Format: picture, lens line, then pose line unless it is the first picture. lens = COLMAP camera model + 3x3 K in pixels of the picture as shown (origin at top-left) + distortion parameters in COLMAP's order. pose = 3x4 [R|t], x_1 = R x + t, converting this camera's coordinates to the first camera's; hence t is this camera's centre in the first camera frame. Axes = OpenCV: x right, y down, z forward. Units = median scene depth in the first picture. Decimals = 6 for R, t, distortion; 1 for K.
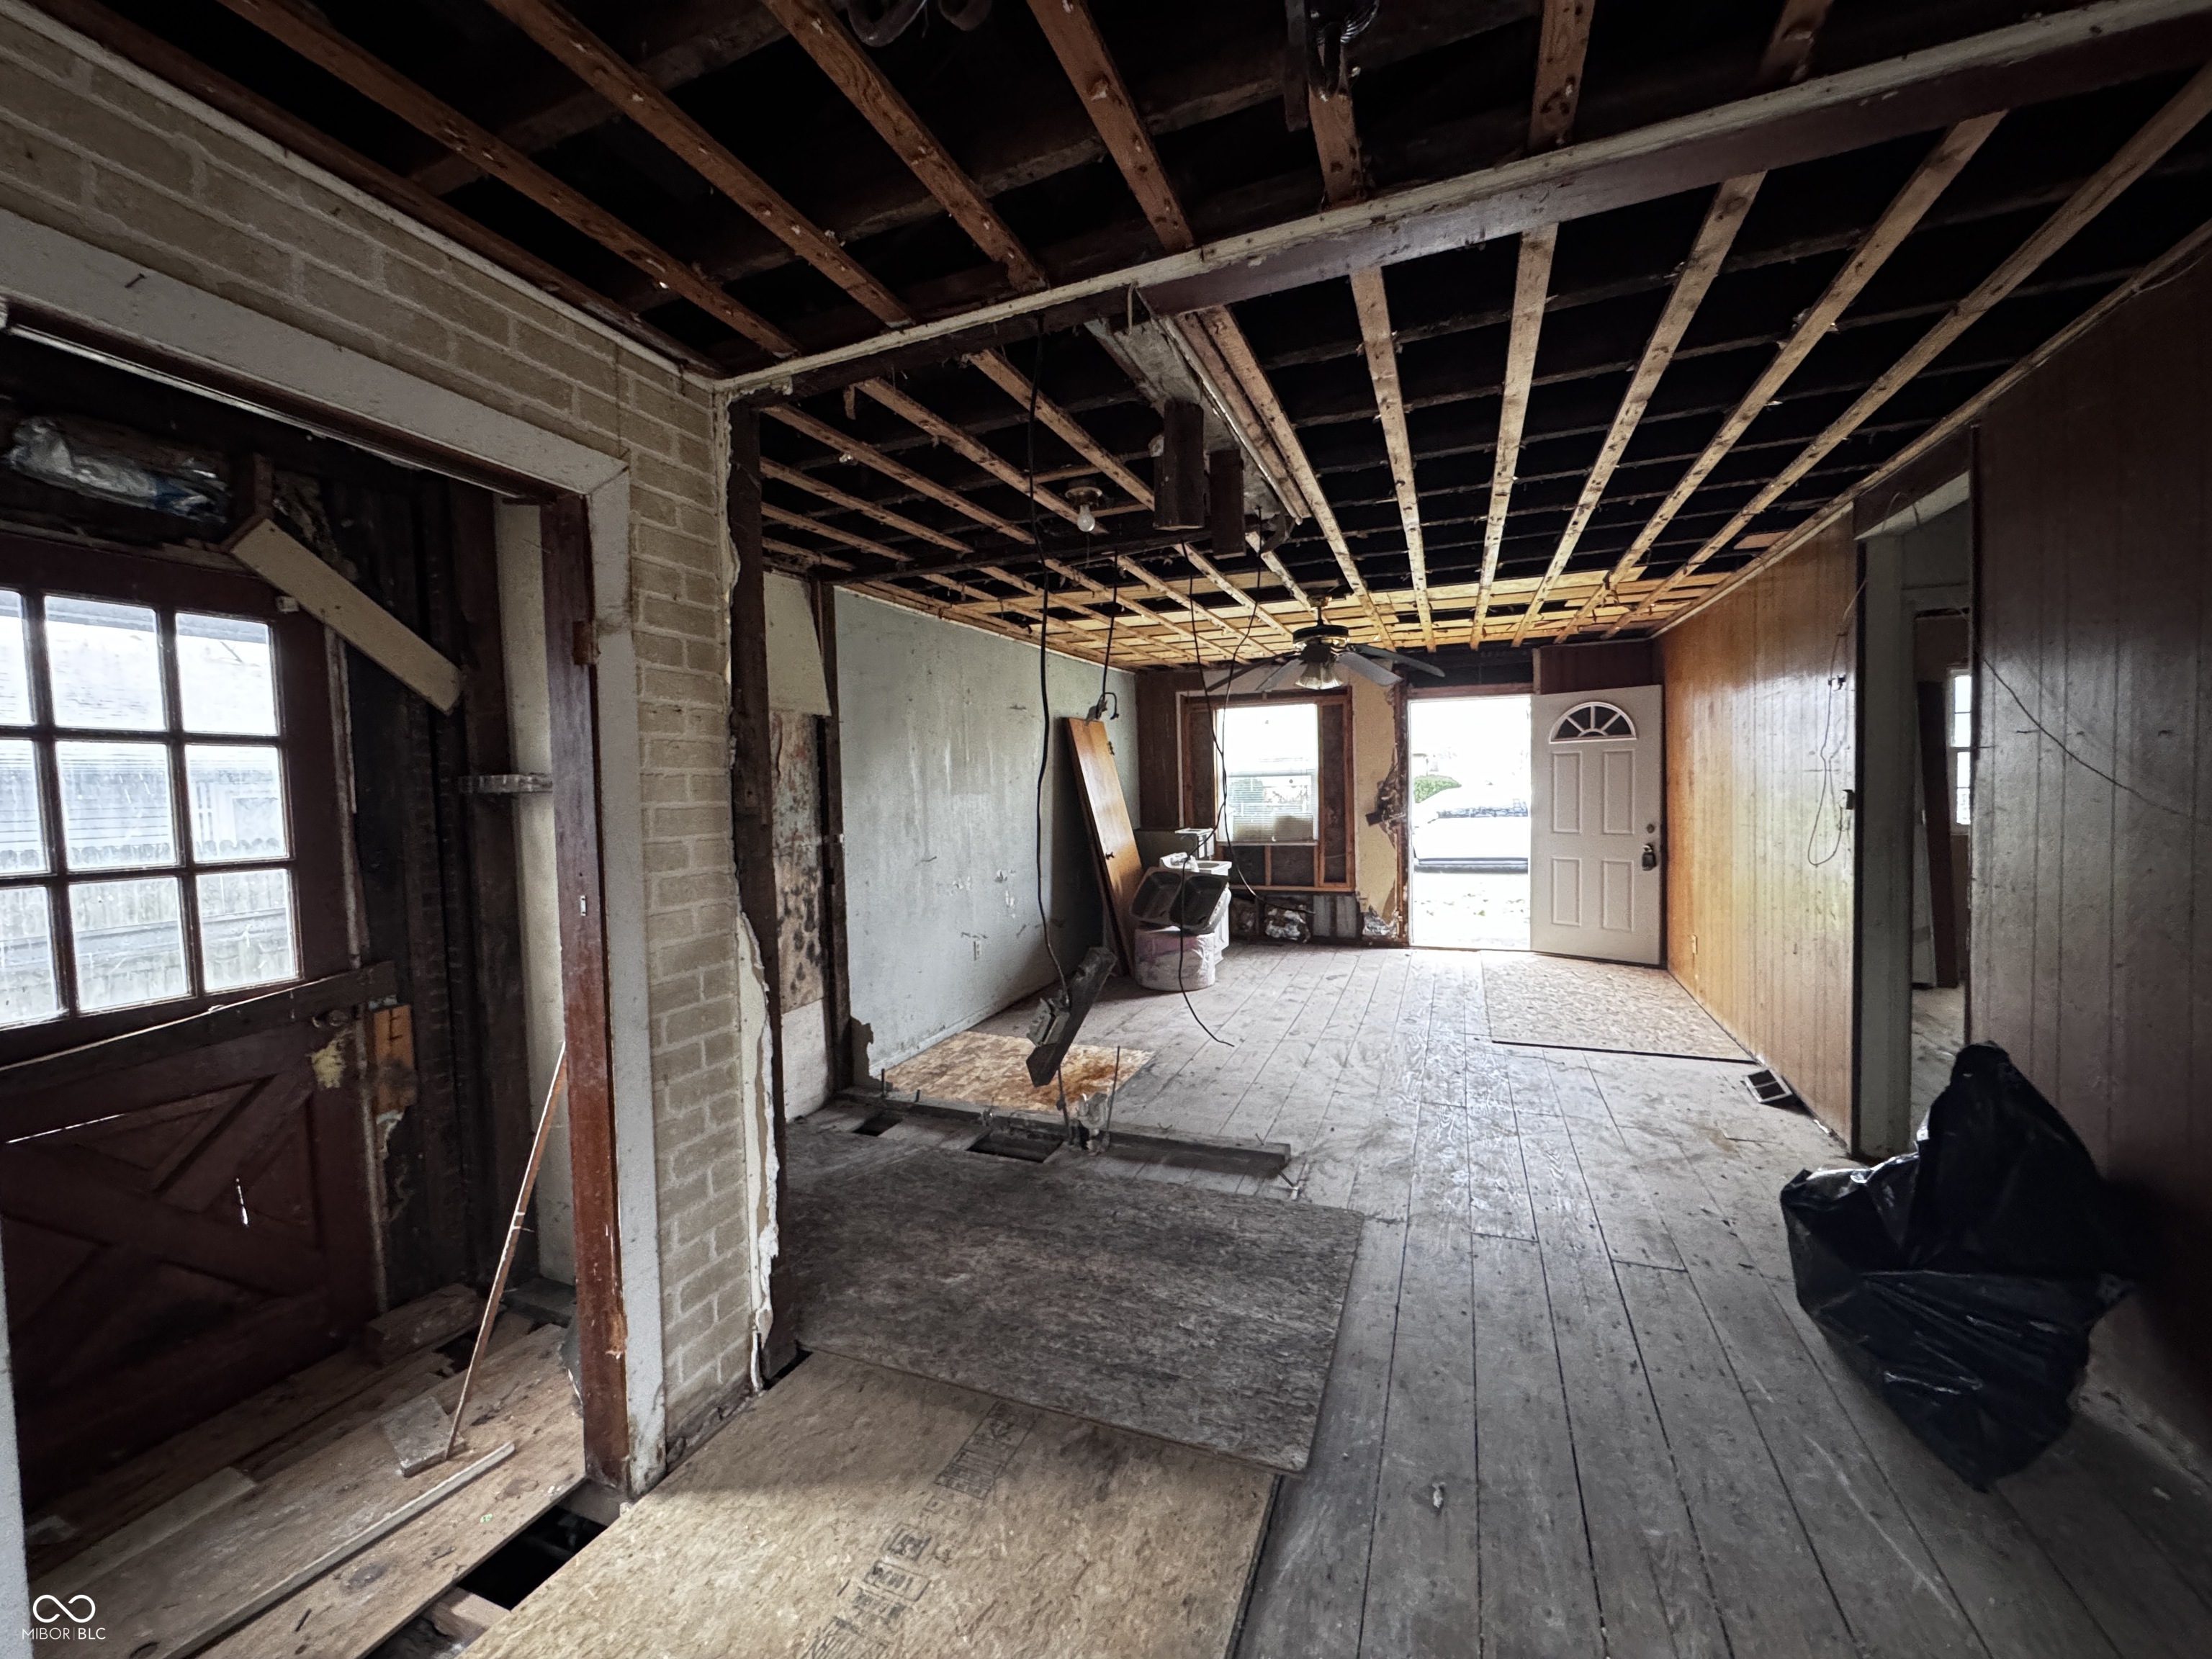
lens RADIAL K [[886.0, 0, 1099.1], [0, 886.0, 822.0], [0, 0, 1]] dist [-0.001210, 0.000777]
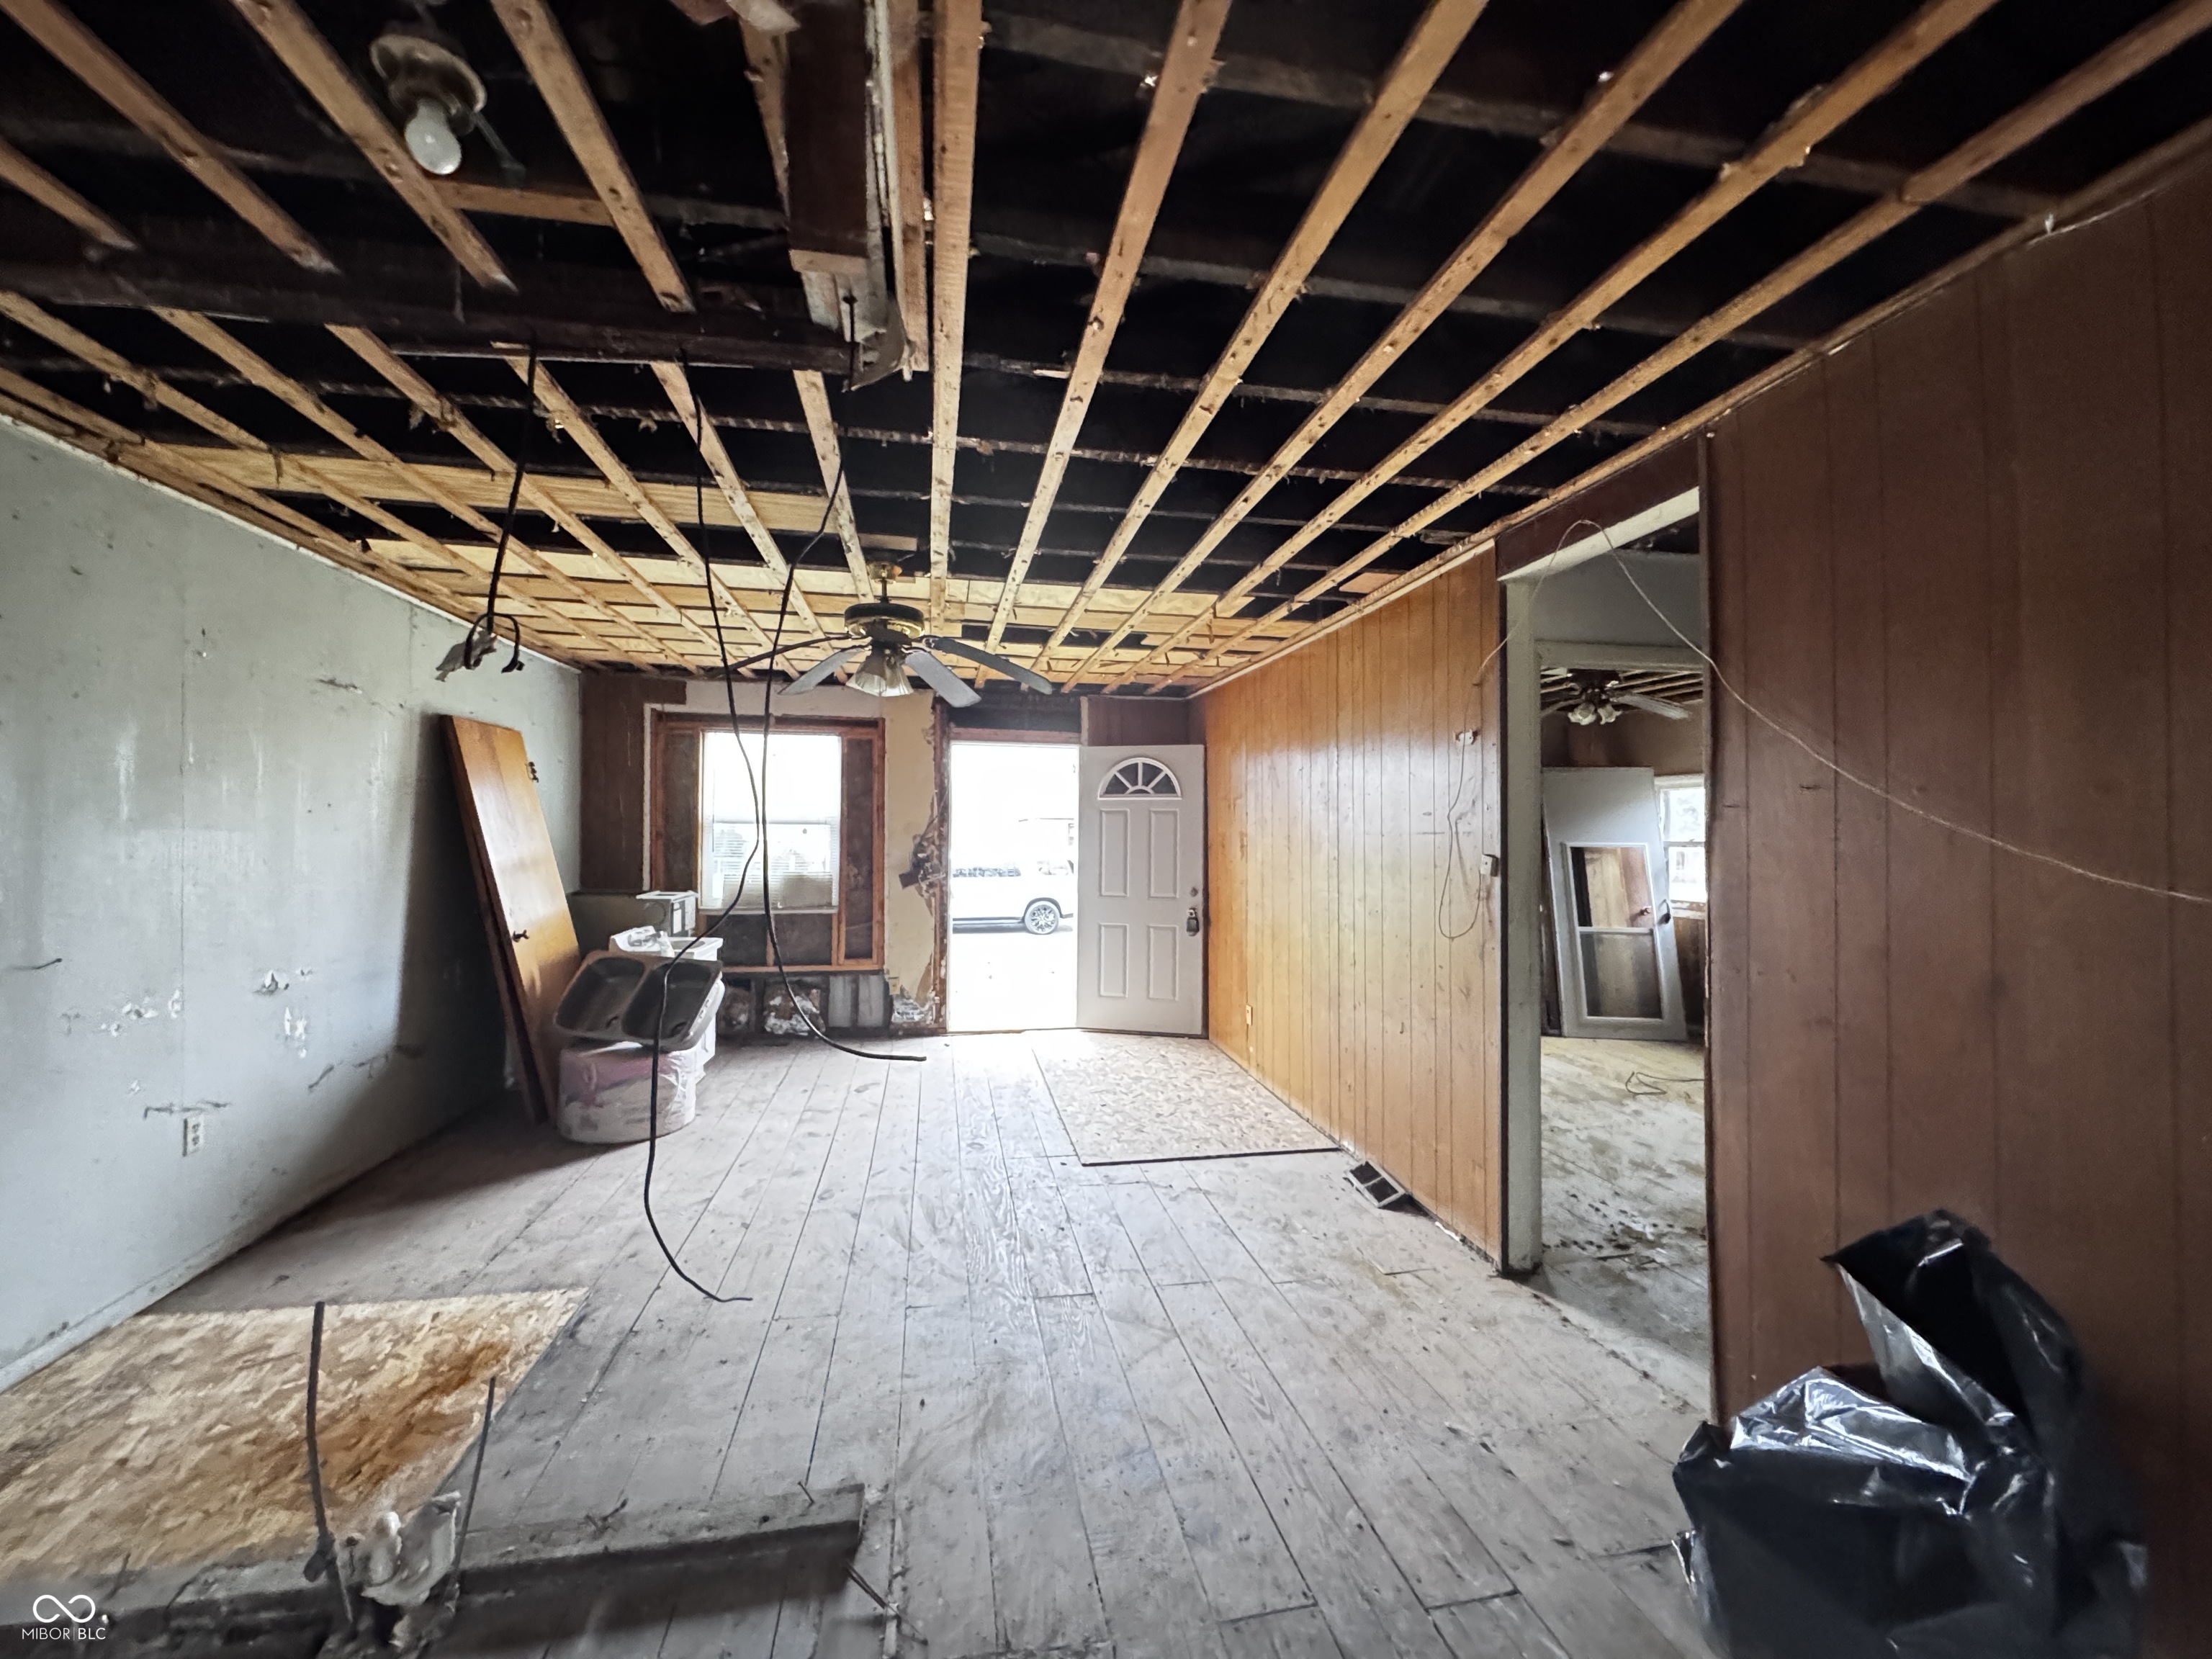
lens RADIAL K [[886.0, 0, 1108.0], [0, 886.0, 826.8], [0, 0, 1]] dist [-0.001210, 0.000777]
pose [[0.837123, 0.038172, 0.545682, 0.021240], [-0.005240, 0.998076, -0.061779, -0.004723], [-0.546990, 0.048857, 0.835712, 0.326752]]
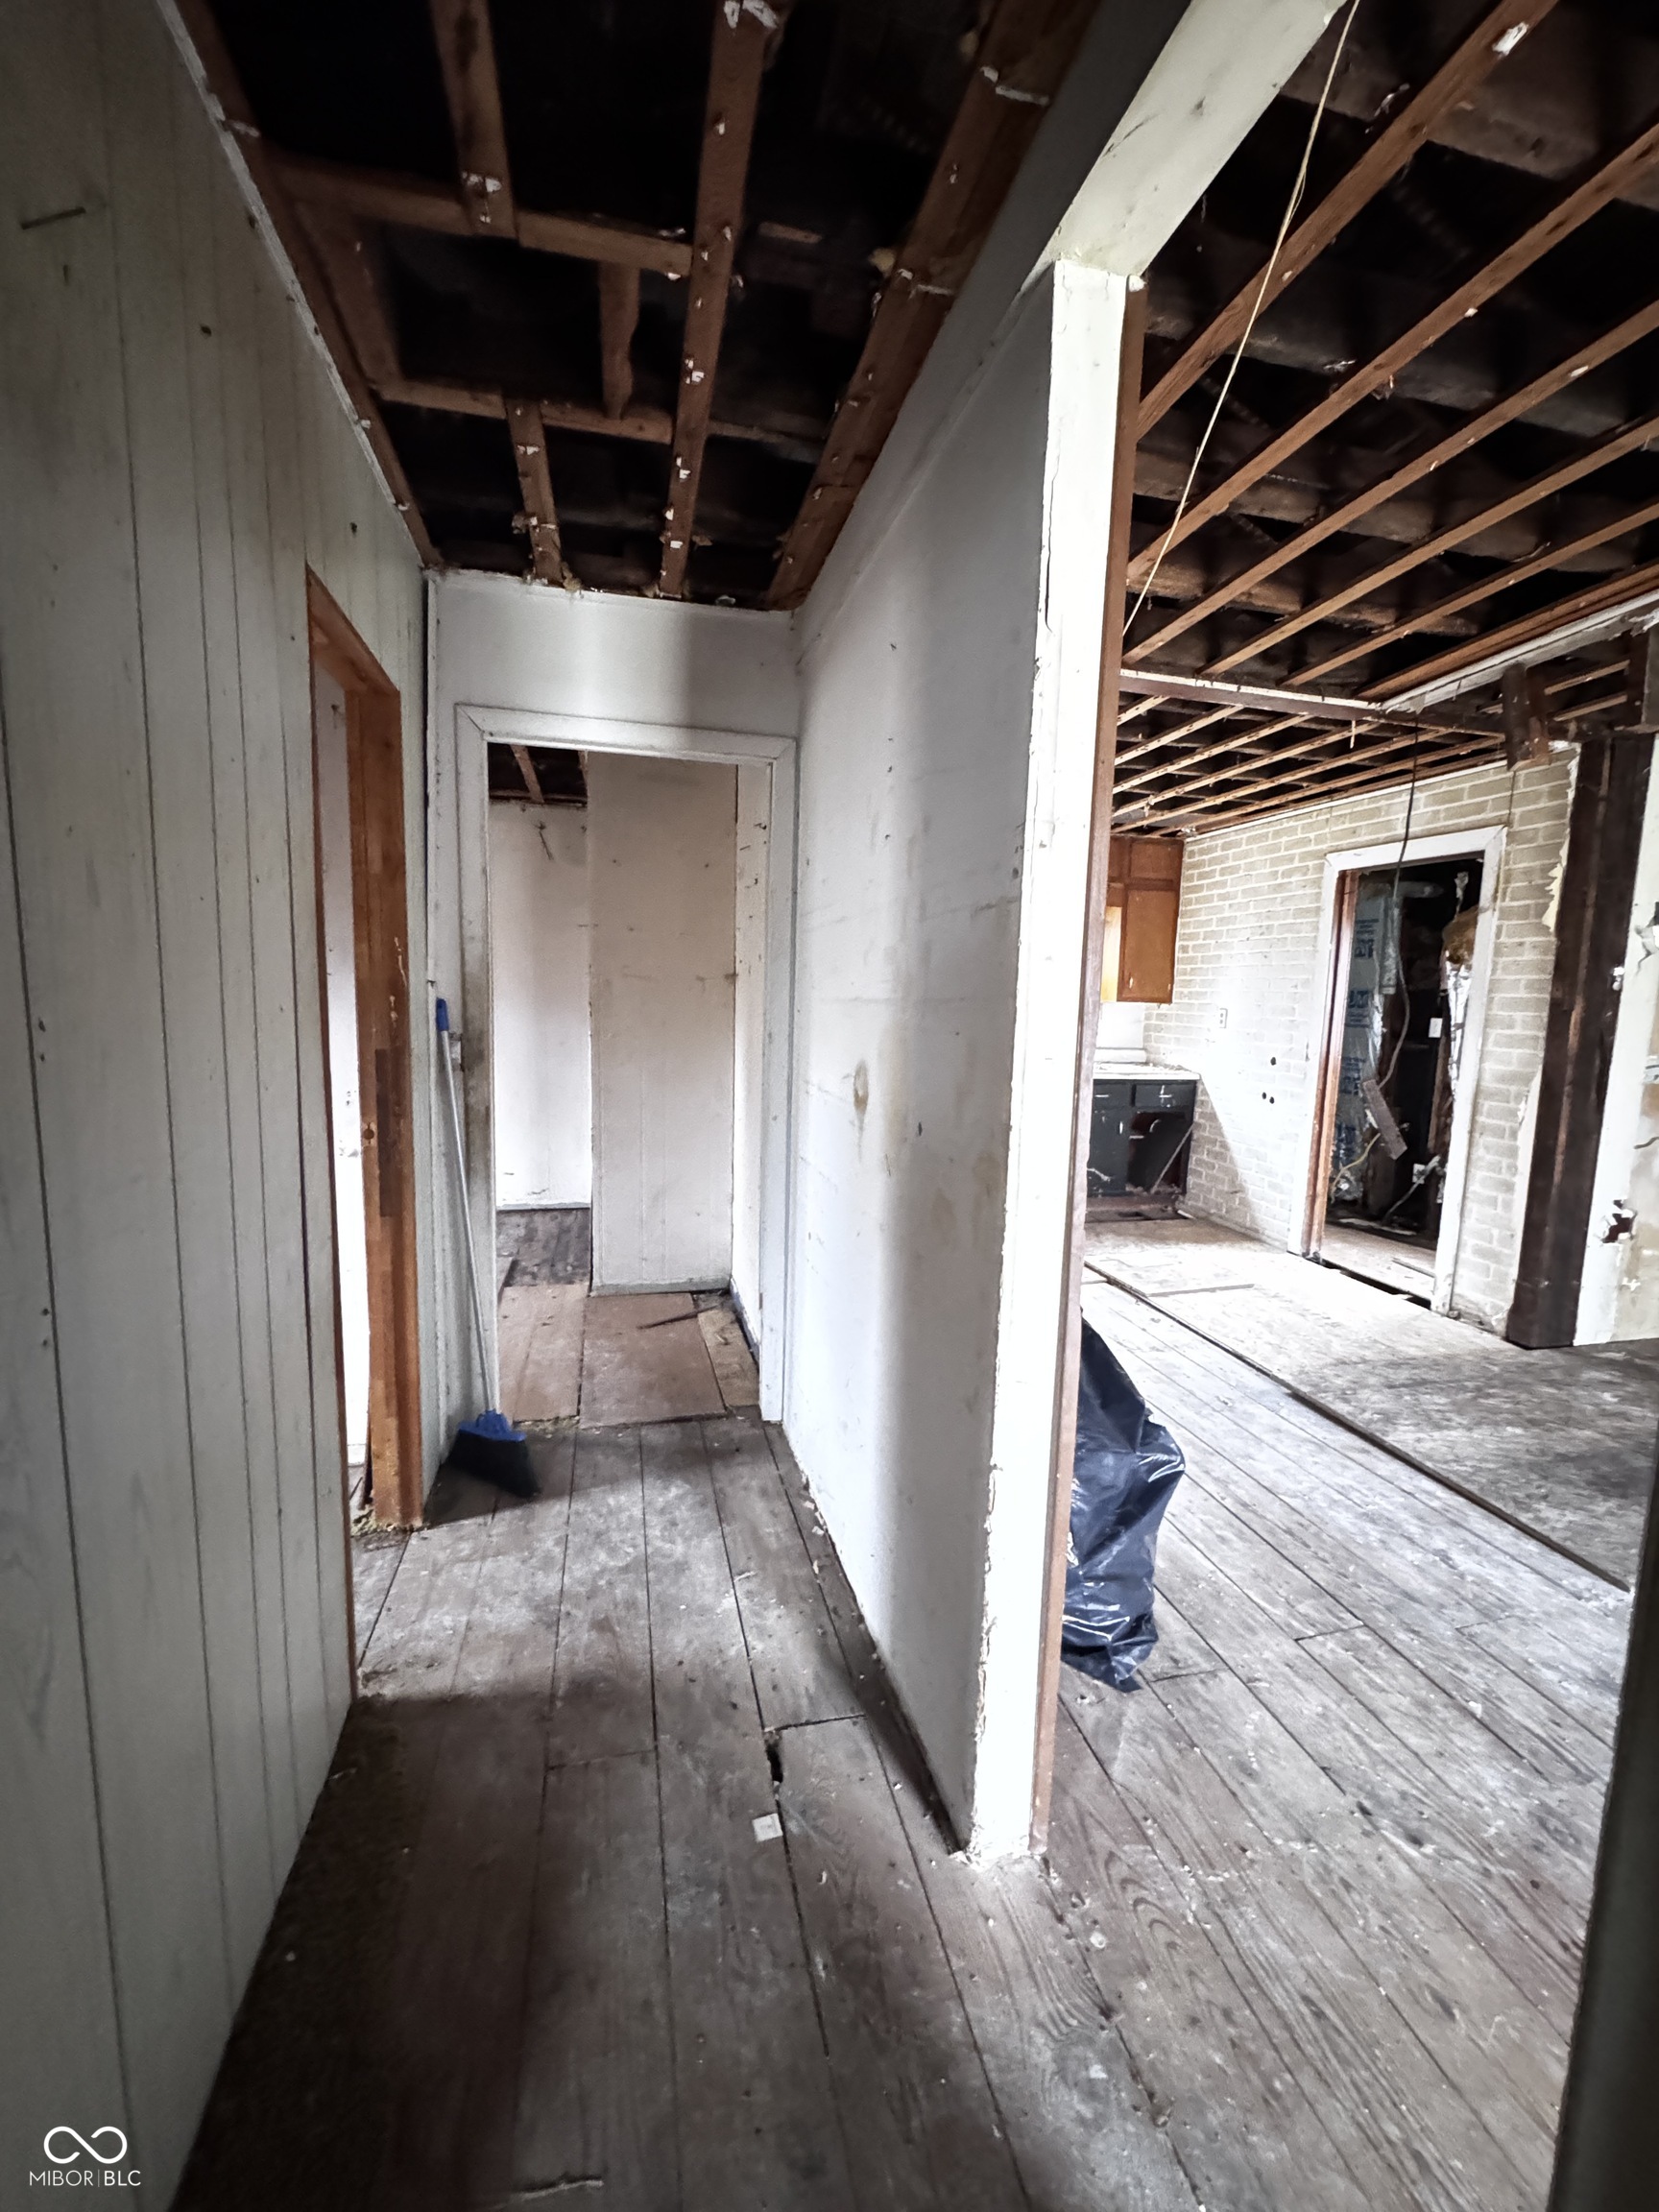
lens RADIAL K [[886.0, 0, 829.5], [0, 886.0, 1104.7], [0, 0, 1]] dist [-0.001210, 0.000777]
pose [[-0.813533, 0.081296, -0.575808, 0.772604], [-0.019866, 0.985717, 0.167237, -0.032933], [0.581179, 0.147492, -0.800298, 0.728823]]
